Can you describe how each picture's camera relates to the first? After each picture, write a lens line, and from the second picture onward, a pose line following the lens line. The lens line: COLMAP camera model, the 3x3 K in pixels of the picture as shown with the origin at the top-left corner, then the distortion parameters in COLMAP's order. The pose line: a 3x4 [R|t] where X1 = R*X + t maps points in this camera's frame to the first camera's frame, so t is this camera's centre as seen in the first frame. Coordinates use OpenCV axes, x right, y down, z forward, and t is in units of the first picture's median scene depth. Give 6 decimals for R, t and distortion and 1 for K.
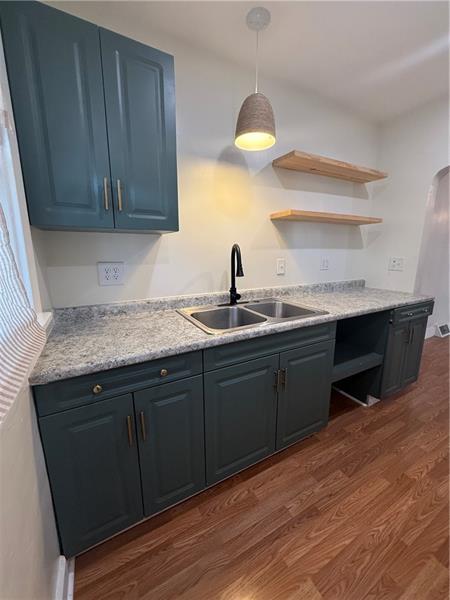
lens RADIAL K [[247.3, 0, 223.0], [0, 247.3, 297.2], [0, 0, 1]] dist [-0.003868, 0.001167]
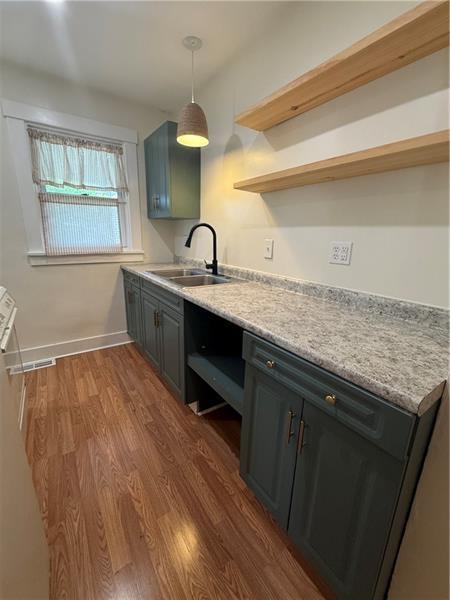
lens RADIAL K [[247.3, 0, 215.3], [0, 247.3, 300.0], [0, 0, 1]] dist [-0.003868, 0.001167]
pose [[0.085380, 0.258666, -0.962186, 1.240459], [-0.225181, 0.945735, 0.234262, -0.135258], [0.970569, 0.196665, 0.138994, 0.865250]]
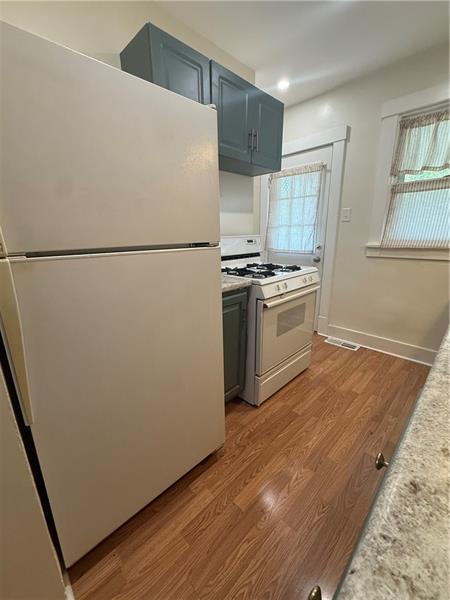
lens RADIAL K [[247.3, 0, 235.5], [0, 247.3, 299.4], [0, 0, 1]] dist [-0.003868, 0.001167]
pose [[-0.954430, 0.092521, -0.283732, 0.990942], [-0.046074, 0.893651, 0.446391, -0.158526], [0.294858, 0.439121, -0.848664, 1.157638]]
